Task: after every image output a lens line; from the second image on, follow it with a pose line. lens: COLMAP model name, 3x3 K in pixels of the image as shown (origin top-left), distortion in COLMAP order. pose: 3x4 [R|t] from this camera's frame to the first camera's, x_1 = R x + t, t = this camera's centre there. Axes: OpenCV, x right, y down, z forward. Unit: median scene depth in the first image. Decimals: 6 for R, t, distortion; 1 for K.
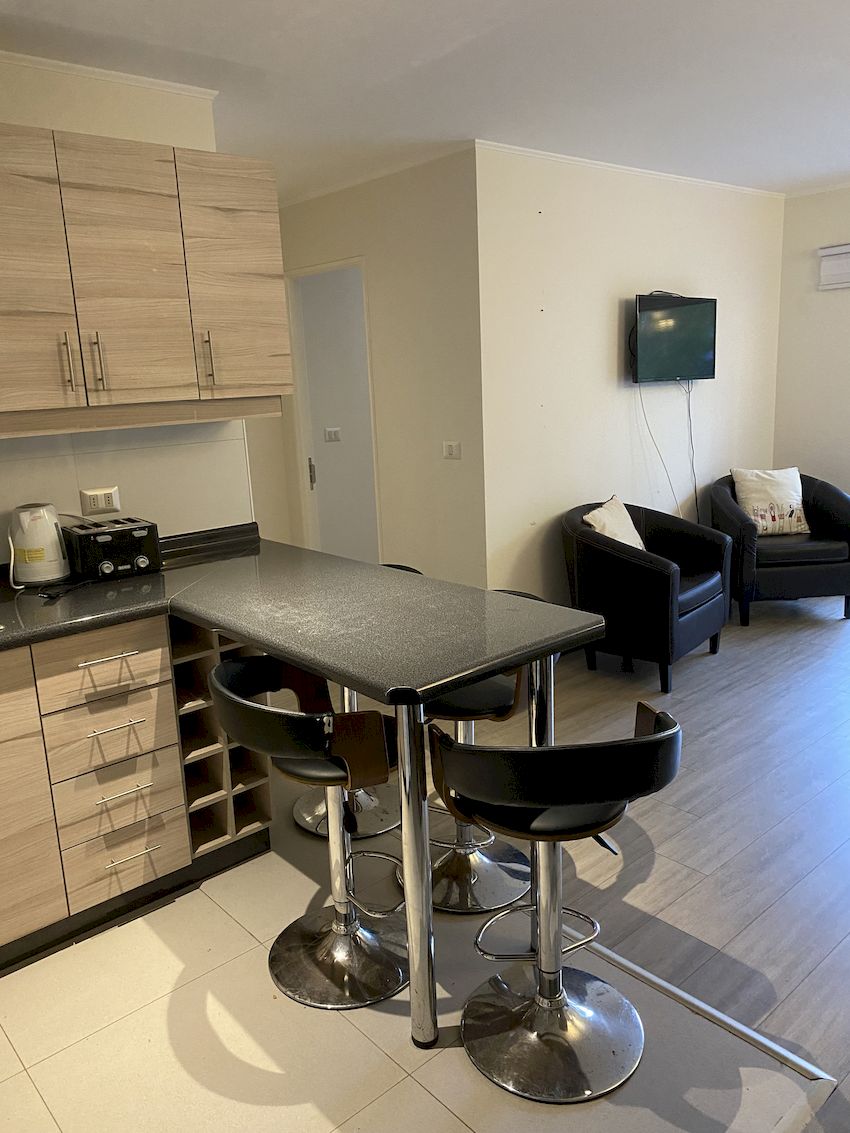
lens RADIAL K [[853.9, 0, 425.0], [0, 853.9, 566.5], [0, 0, 1]] dist [-0.004918, -0.007196]
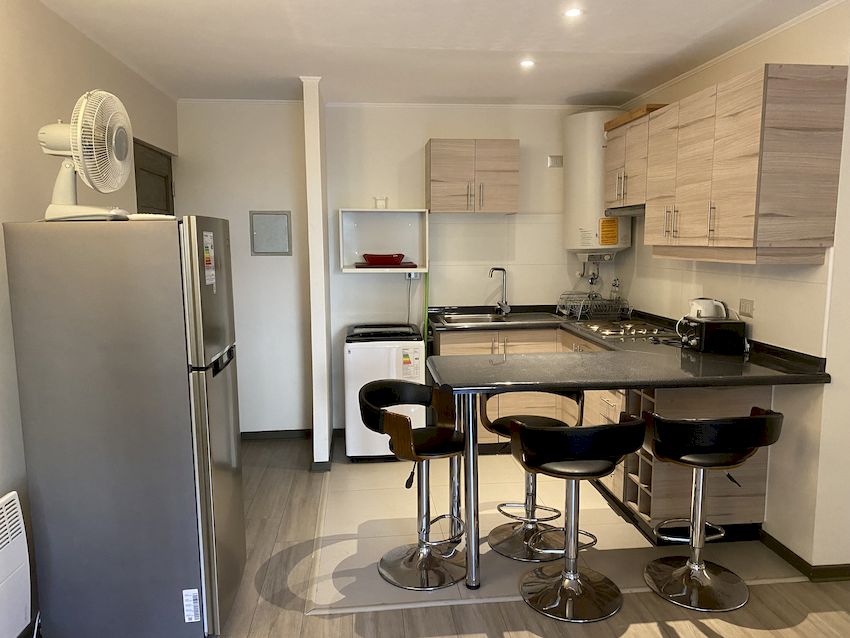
lens RADIAL K [[647.1, 0, 425.0], [0, 647.1, 319.0], [0, 0, 1]] dist [0.080068, -0.090991]
pose [[-0.576516, 0.151524, -0.802913, 1.050315], [-0.145162, 0.948029, 0.283140, -0.355713], [0.804088, 0.279787, -0.524559, 1.342350]]
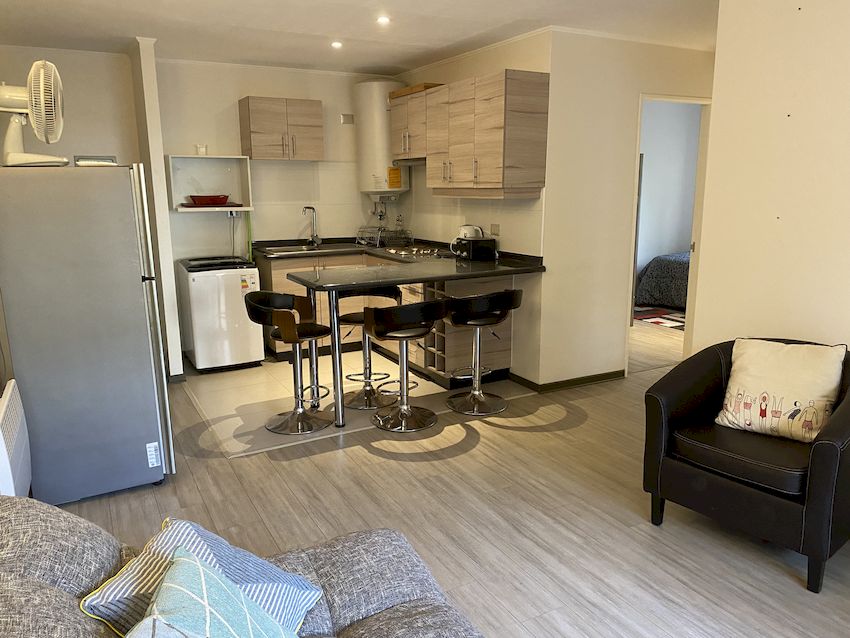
lens RADIAL K [[647.1, 0, 425.0], [0, 647.1, 319.0], [0, 0, 1]] dist [0.080068, -0.090991]
pose [[-0.219049, 0.248278, -0.943597, 1.598212], [-0.195334, 0.936348, 0.291715, -0.375156], [0.955961, 0.248216, -0.156609, 1.334455]]
